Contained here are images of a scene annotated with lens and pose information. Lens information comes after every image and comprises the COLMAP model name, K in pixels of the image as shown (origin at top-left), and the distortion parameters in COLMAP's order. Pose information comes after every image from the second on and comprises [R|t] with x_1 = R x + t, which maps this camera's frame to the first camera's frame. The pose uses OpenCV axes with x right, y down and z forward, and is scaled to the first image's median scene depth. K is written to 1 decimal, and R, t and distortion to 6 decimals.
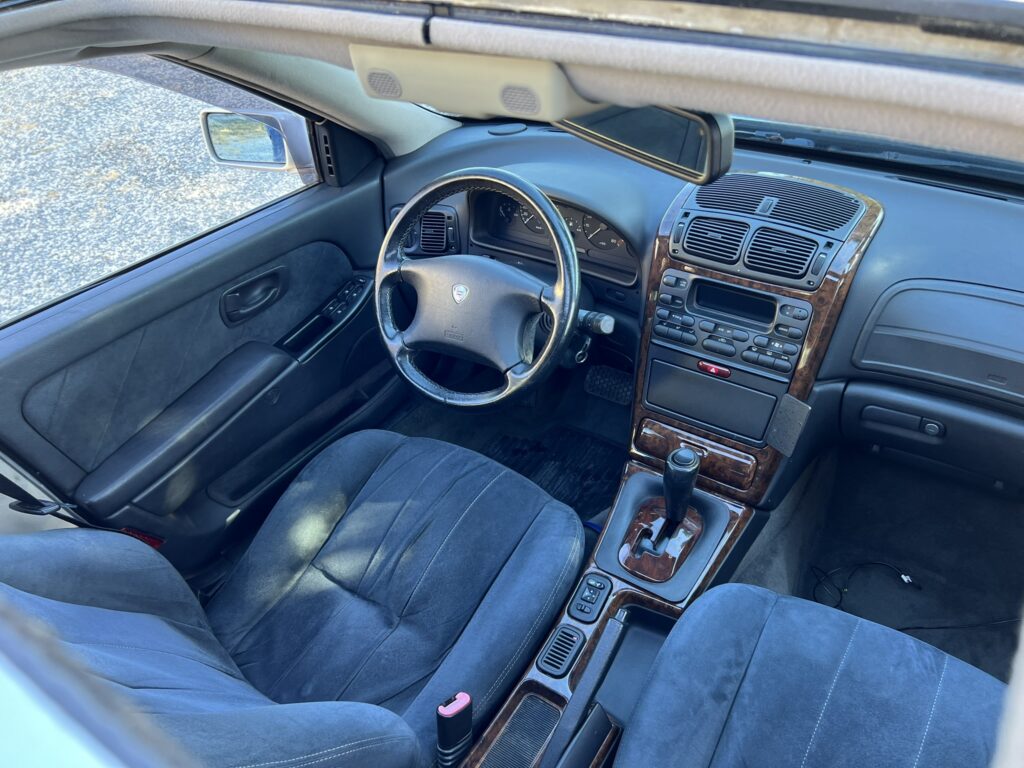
lens RADIAL K [[774.4, 0, 523.5], [0, 774.4, 382.4], [0, 0, 1]] dist [0.058325, -0.070847]
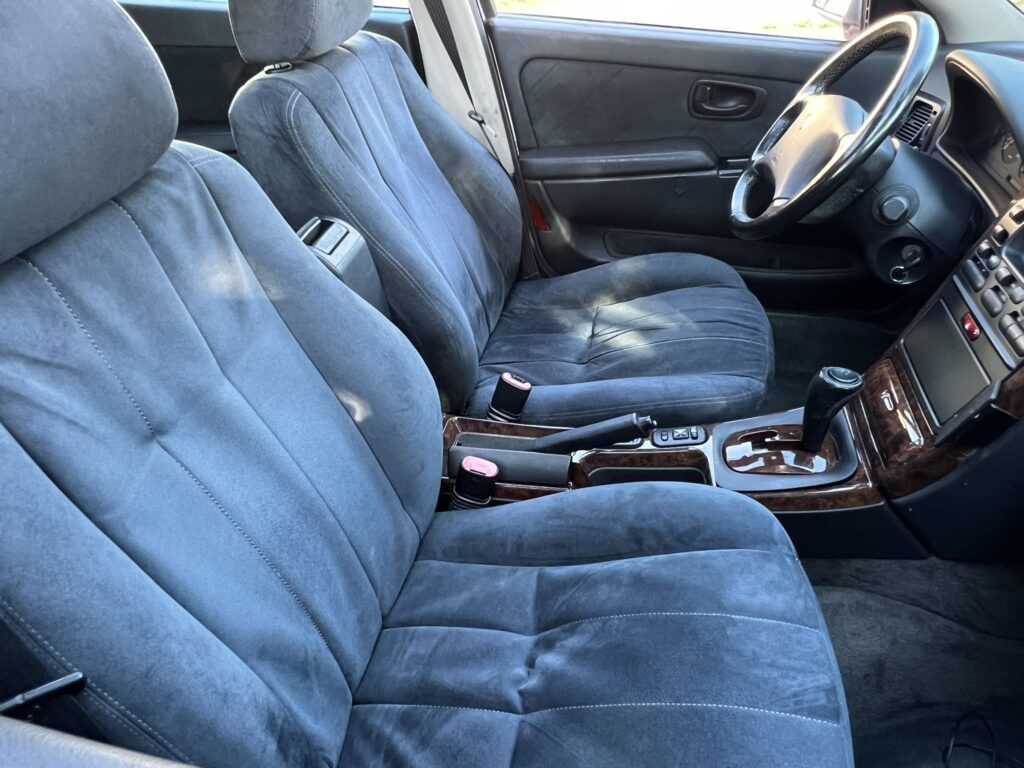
lens RADIAL K [[751.2, 0, 512.0], [0, 751.2, 384.0], [0, 0, 1]] dist [-0.004351, -0.004233]
pose [[0.413210, 0.585374, -0.697564, 0.612387], [-0.585300, 0.757559, 0.289011, 0.077436], [0.697625, 0.288863, 0.655650, 0.218663]]
